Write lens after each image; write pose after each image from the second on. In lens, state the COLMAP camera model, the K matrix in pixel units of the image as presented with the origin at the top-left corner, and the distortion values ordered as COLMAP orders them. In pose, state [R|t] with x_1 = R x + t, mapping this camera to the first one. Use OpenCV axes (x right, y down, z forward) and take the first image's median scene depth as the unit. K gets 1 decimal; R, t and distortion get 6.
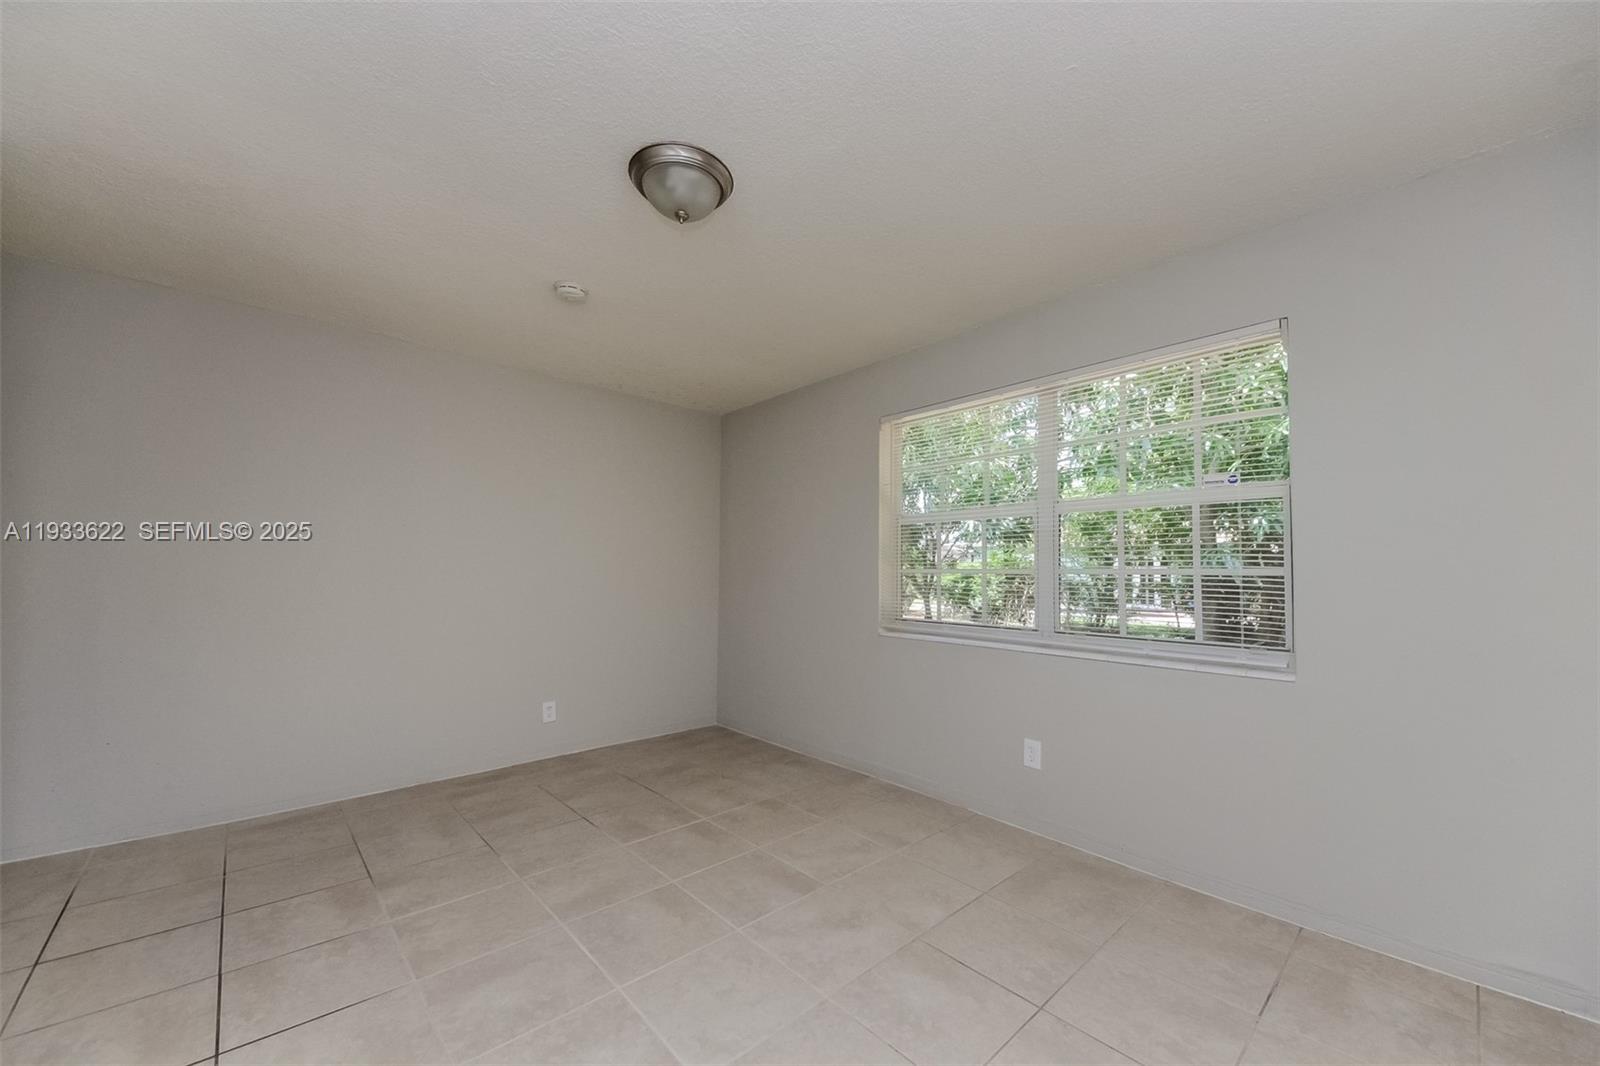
lens RADIAL K [[590.9, 0, 804.5], [0, 590.9, 545.4], [0, 0, 1]] dist [0.002282, -0.000118]
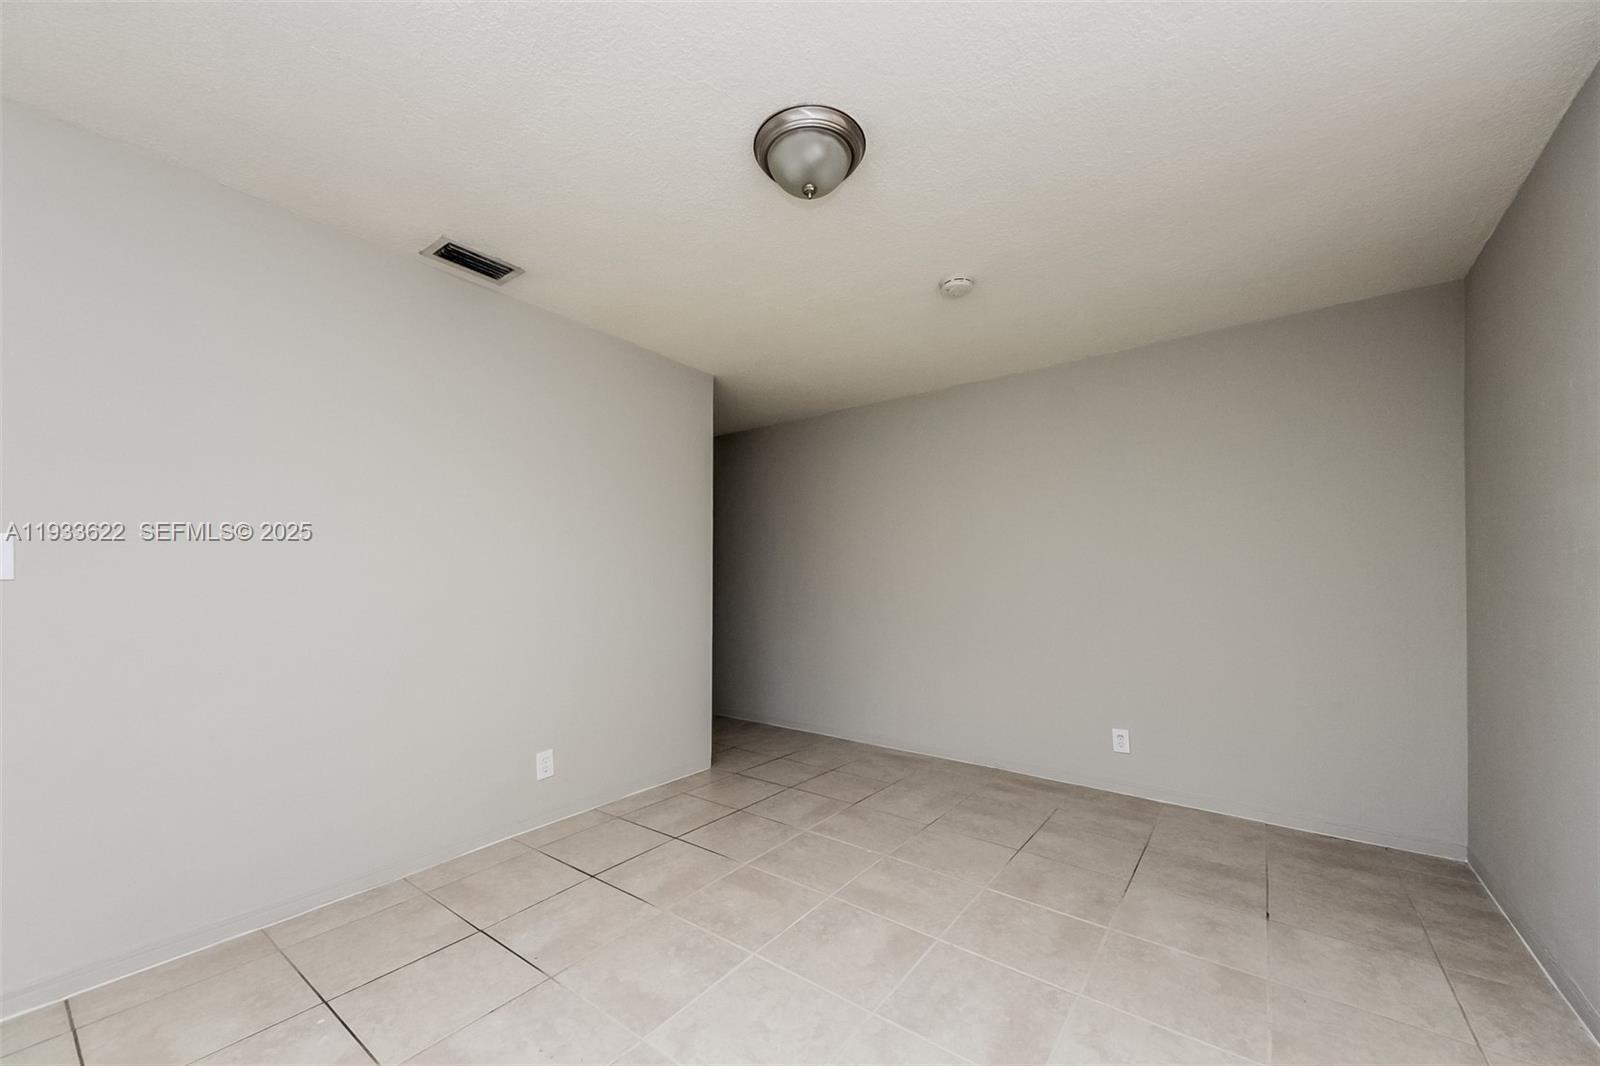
lens RADIAL K [[590.9, 0, 796.1], [0, 590.9, 572.9], [0, 0, 1]] dist [0.002282, -0.000118]
pose [[0.212038, -0.005206, -0.977247, 0.367941], [0.028067, 0.999606, 0.000765, 0.024505], [0.976858, -0.027591, 0.212101, 0.414799]]
